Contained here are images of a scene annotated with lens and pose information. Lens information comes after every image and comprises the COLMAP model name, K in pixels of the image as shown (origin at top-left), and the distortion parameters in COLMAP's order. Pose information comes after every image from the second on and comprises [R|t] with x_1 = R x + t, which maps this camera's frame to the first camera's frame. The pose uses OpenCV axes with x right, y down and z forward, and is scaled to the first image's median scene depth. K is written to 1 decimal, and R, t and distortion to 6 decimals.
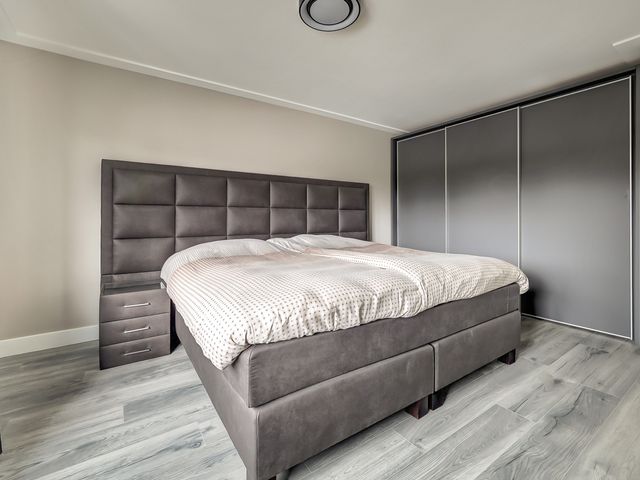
lens RADIAL K [[292.9, 0, 322.1], [0, 292.9, 221.8], [0, 0, 1]] dist [-0.000374, -0.000189]
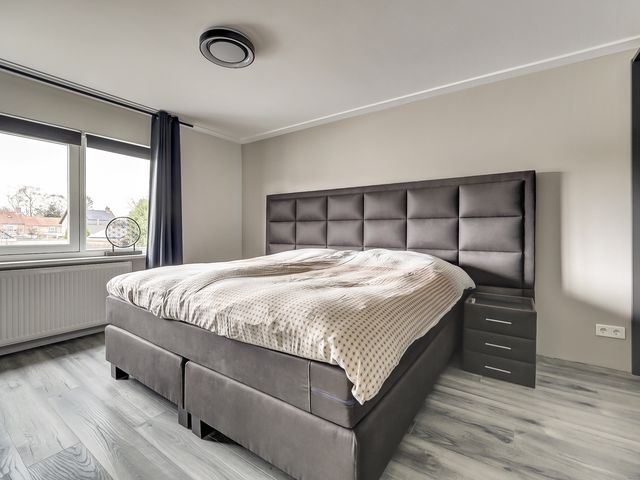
lens RADIAL K [[292.9, 0, 320.4], [0, 292.9, 233.0], [0, 0, 1]] dist [-0.000374, -0.000189]
pose [[0.366717, 0.006878, -0.930307, 0.541611], [-0.008818, 0.999953, 0.003917, -0.005696], [0.930291, 0.006767, 0.366761, 0.394394]]
